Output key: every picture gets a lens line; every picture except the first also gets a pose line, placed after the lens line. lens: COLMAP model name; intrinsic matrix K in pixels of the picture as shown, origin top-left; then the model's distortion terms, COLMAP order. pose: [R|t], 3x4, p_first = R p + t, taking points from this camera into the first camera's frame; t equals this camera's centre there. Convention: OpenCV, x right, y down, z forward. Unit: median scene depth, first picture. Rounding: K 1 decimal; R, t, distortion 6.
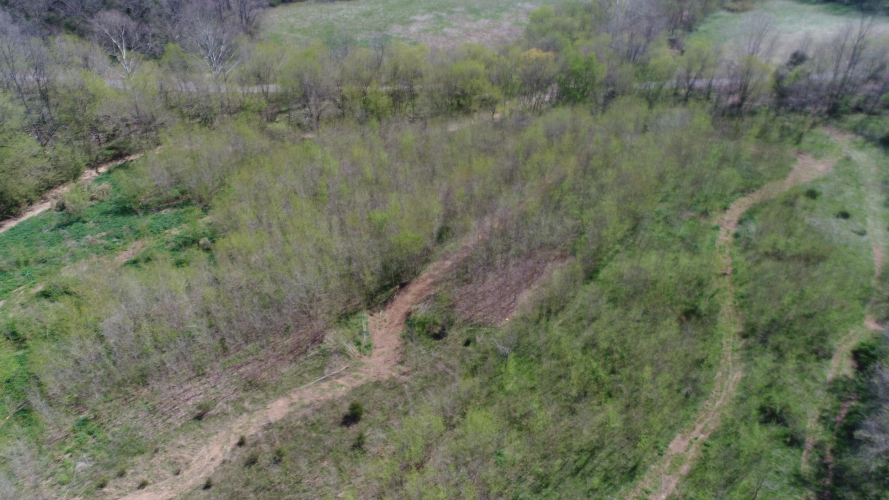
lens RADIAL K [[595.7, 0, 443.4], [0, 595.7, 252.8], [0, 0, 1]] dist [-0.001876, 0.002072]
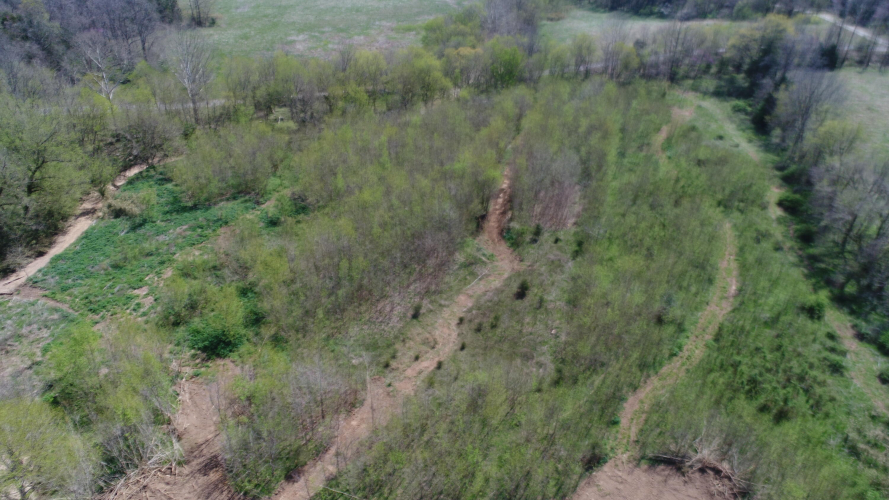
lens RADIAL K [[597.5, 0, 444.5], [0, 597.5, 250.0], [0, 0, 1]] dist [-0.003241, 0.001274]
pose [[0.929378, -0.165846, 0.329776, -0.487011], [0.181972, 0.983131, -0.018412, 0.111107], [-0.321160, 0.077122, 0.943880, -0.158269]]
